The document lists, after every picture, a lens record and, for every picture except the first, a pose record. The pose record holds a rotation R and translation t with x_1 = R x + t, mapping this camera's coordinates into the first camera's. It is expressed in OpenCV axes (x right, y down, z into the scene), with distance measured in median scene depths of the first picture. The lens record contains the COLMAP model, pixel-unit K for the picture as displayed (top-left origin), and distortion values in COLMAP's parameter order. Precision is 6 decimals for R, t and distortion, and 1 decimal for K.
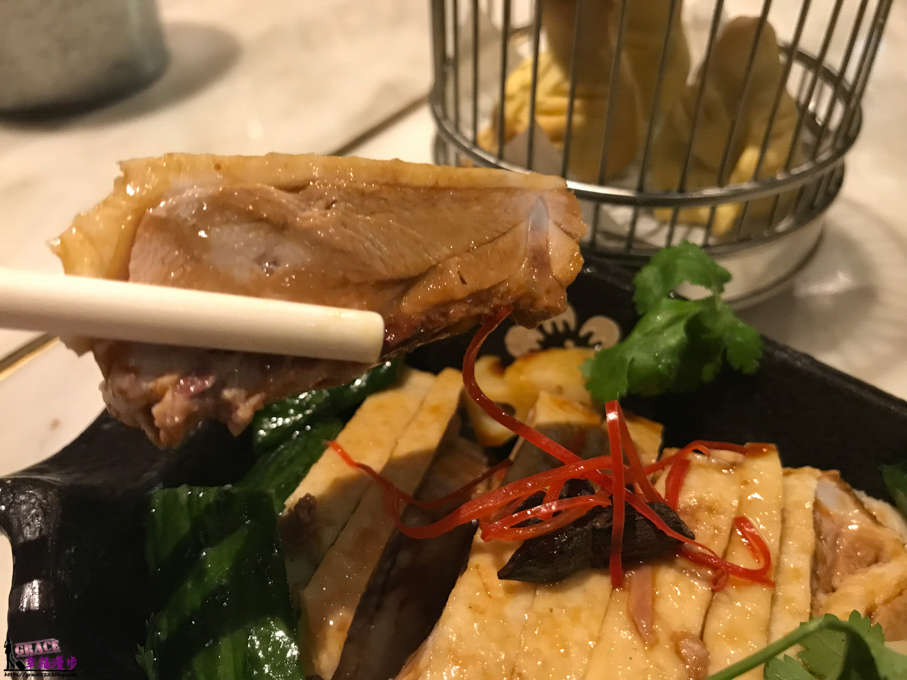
lens RADIAL K [[798.6, 0, 481.6], [0, 798.6, 340.6], [0, 0, 1]] dist [-0.033795, -0.007998]
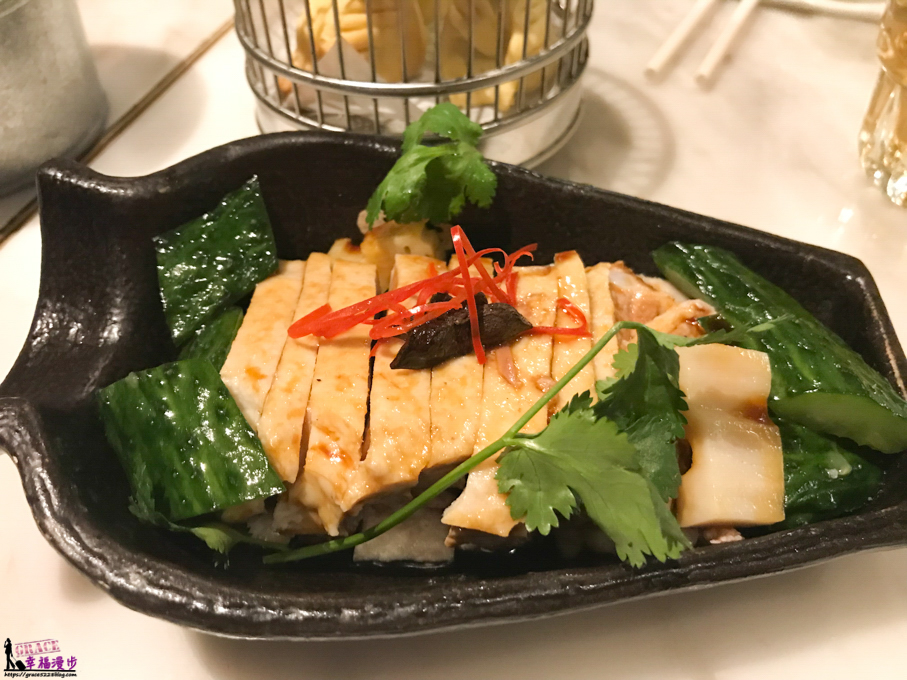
lens RADIAL K [[798.6, 0, 481.6], [0, 798.6, 340.6], [0, 0, 1]] dist [-0.033795, -0.007998]
pose [[0.951740, -0.215404, 0.218616, -0.099132], [0.196452, 0.974846, 0.105273, 0.092596], [-0.235793, -0.057245, 0.970116, -0.254388]]
